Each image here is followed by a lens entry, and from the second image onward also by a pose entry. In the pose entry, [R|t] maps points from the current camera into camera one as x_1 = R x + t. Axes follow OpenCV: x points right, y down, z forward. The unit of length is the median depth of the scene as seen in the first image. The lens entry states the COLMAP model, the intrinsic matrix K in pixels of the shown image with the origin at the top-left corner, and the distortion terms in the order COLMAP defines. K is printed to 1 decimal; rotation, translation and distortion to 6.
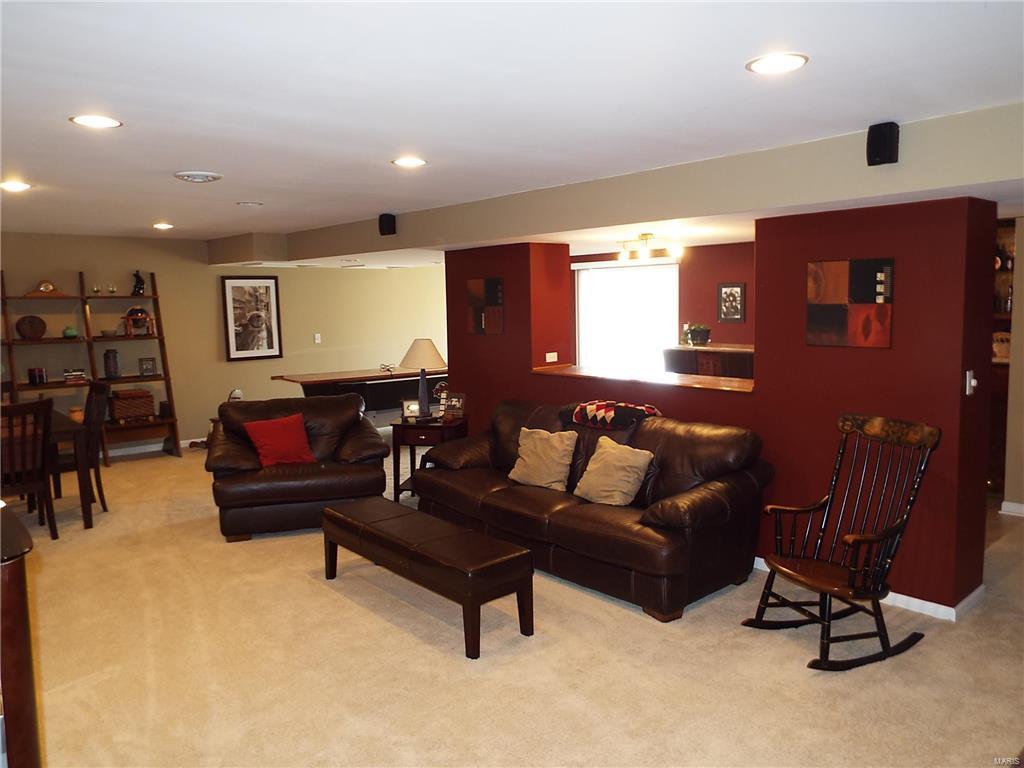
lens RADIAL K [[746.4, 0, 512.0], [0, 746.4, 384.0], [0, 0, 1]] dist [0.034454, 0.001427]
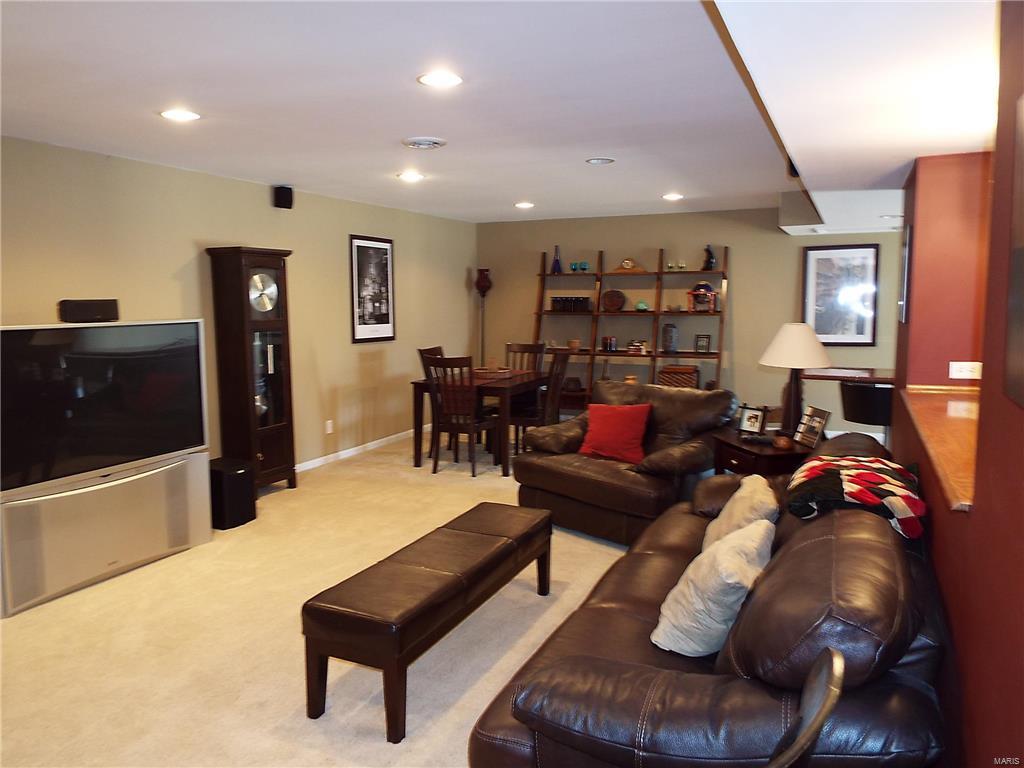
lens RADIAL K [[746.4, 0, 512.0], [0, 746.4, 384.0], [0, 0, 1]] dist [0.034454, 0.001427]
pose [[0.441266, 0.120304, -0.889276, 0.280806], [-0.099778, 0.991406, 0.084610, -0.028706], [0.891812, 0.051394, 0.449477, 0.343348]]
